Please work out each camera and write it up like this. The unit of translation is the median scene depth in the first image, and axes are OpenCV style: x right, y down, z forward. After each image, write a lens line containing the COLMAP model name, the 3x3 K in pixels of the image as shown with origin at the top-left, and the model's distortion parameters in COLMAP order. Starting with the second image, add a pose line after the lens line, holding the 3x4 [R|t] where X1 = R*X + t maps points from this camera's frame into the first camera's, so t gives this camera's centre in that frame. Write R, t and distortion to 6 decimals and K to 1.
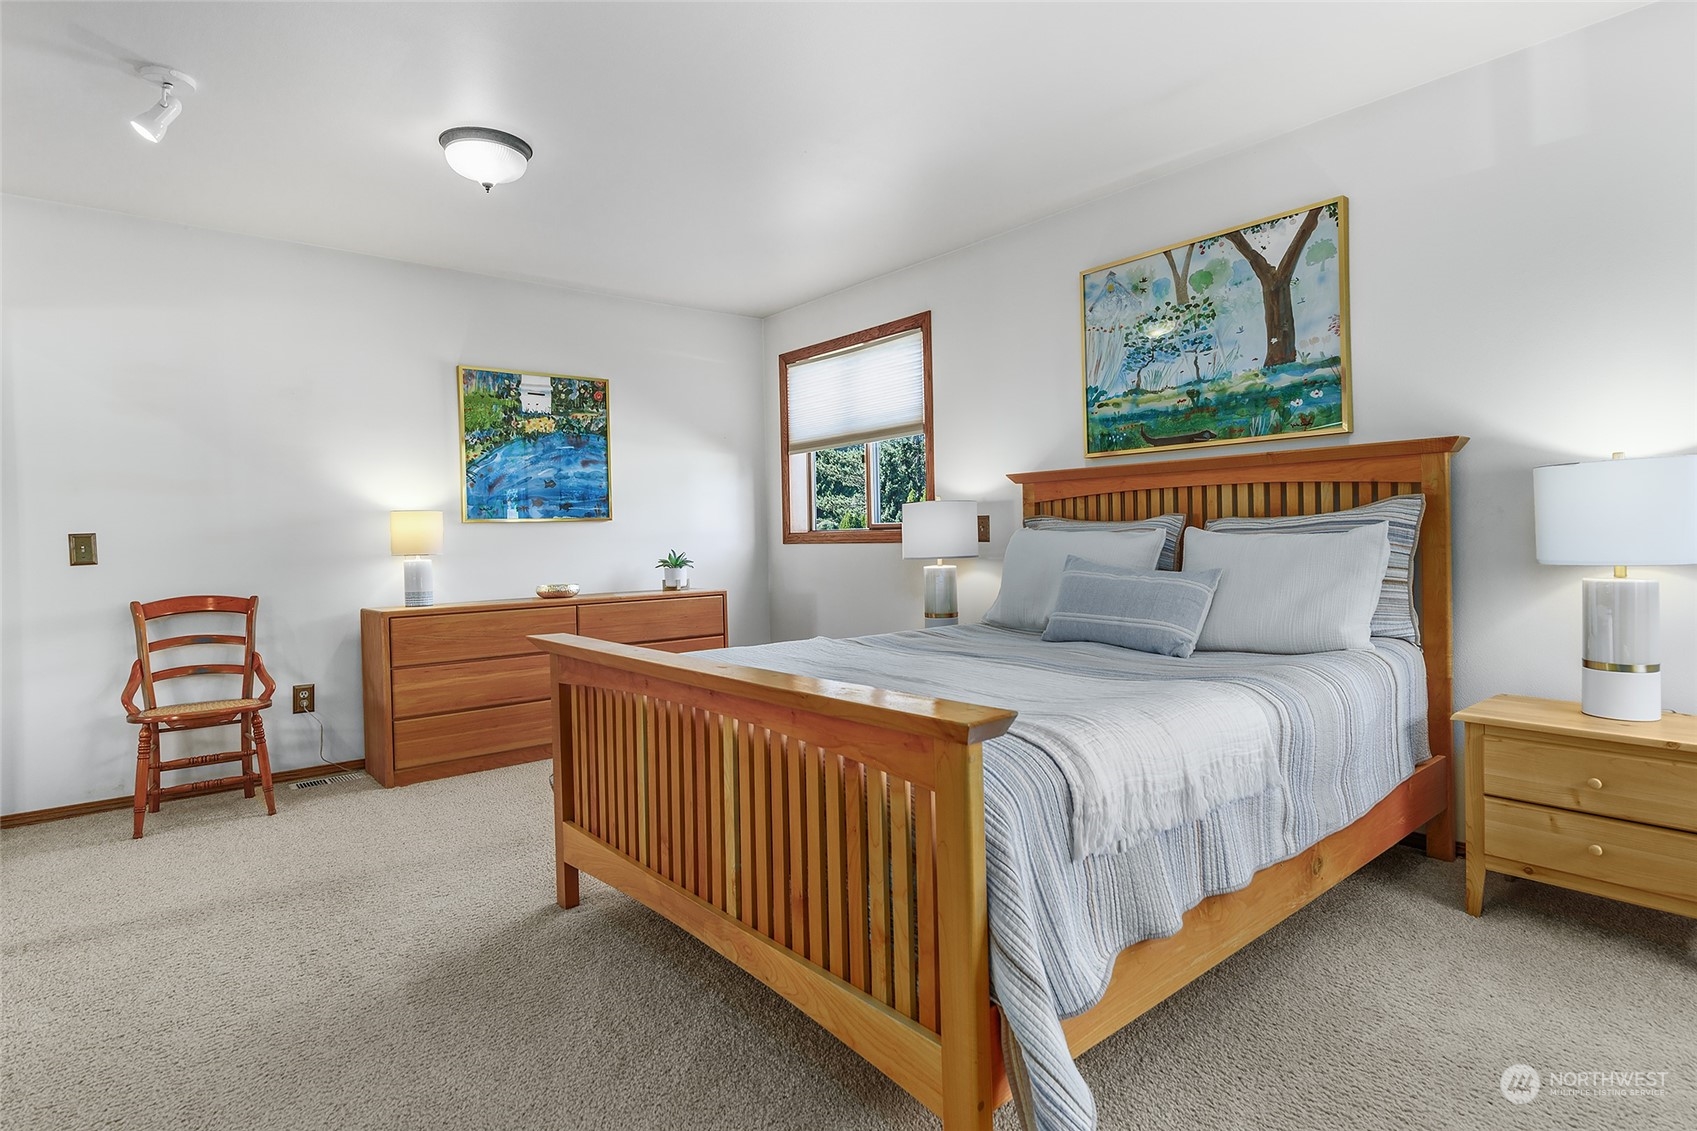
lens RADIAL K [[868.7, 0, 848.7], [0, 868.7, 546.5], [0, 0, 1]] dist [0.000631, 0.000190]
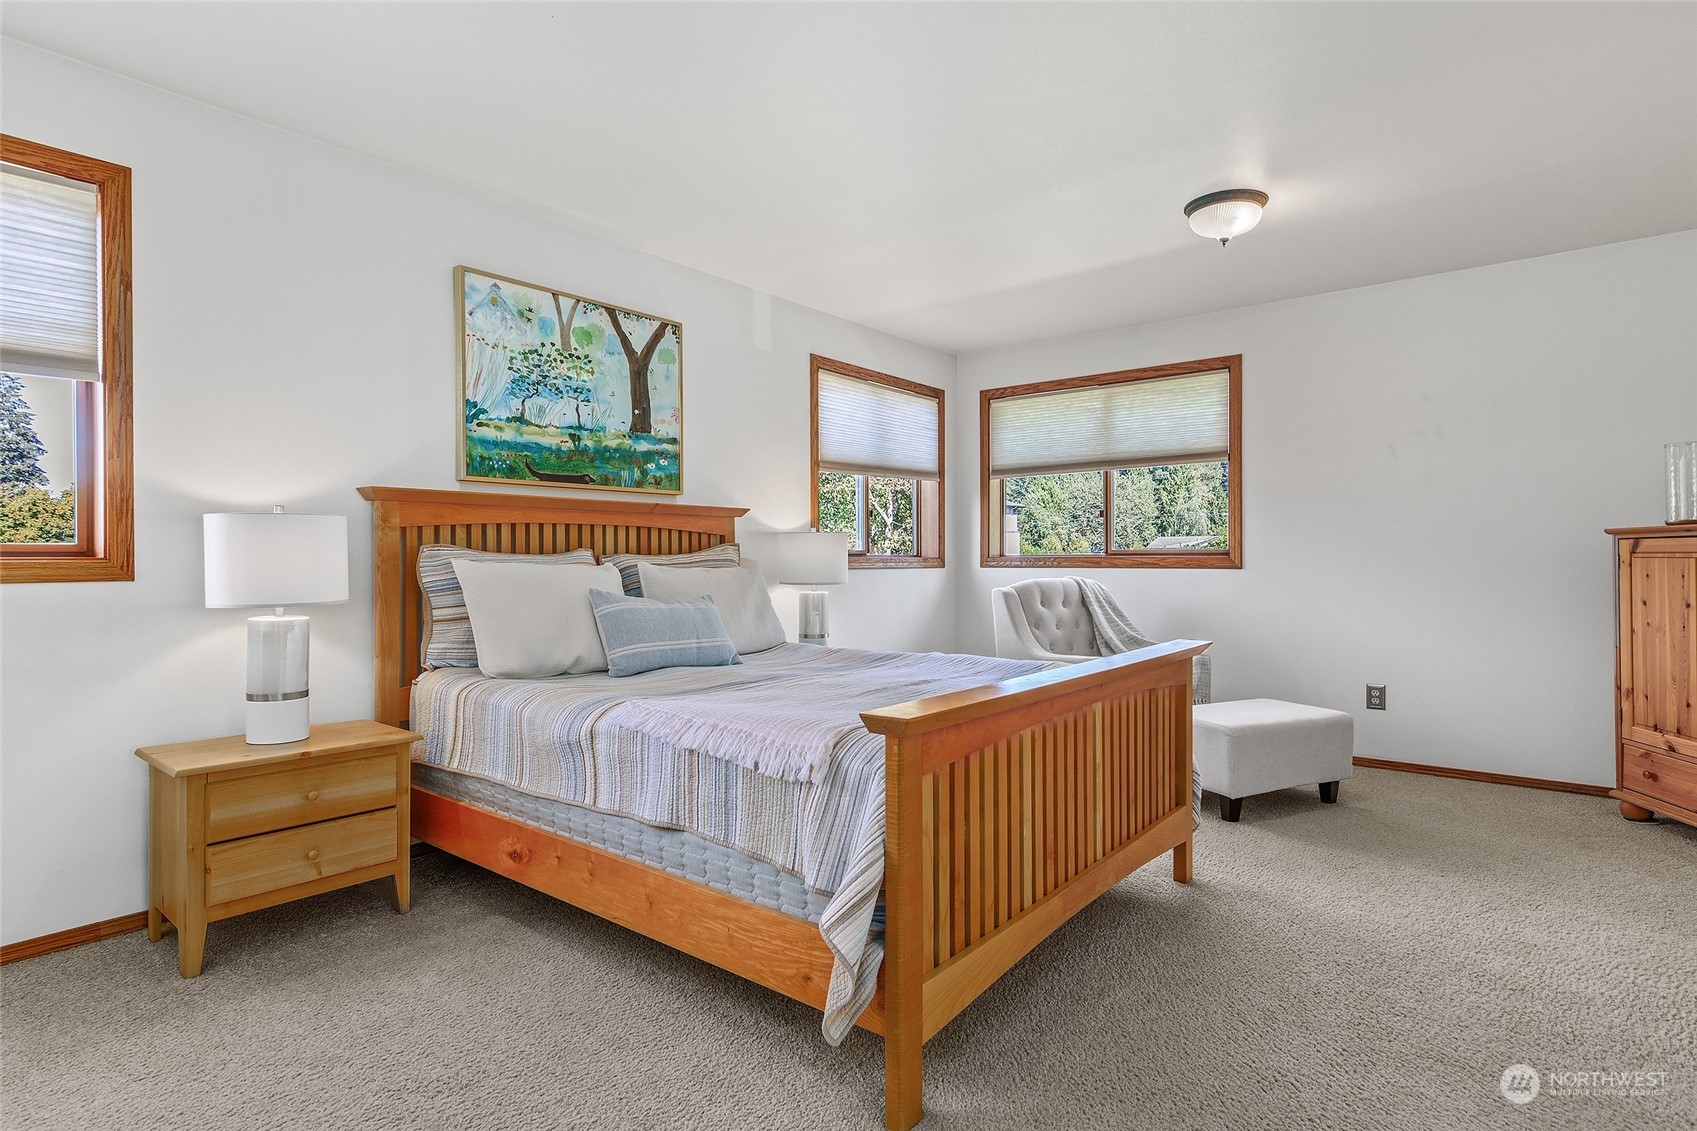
lens RADIAL K [[881.3, 0, 848.5], [0, 881.3, 565.5], [0, 0, 1]] dist [-0.000077, -0.000135]
pose [[-0.192292, 0.015573, 0.981214, -0.821551], [0.020336, 0.999723, -0.011882, 0.001953], [-0.981127, 0.017669, -0.192555, 0.985602]]
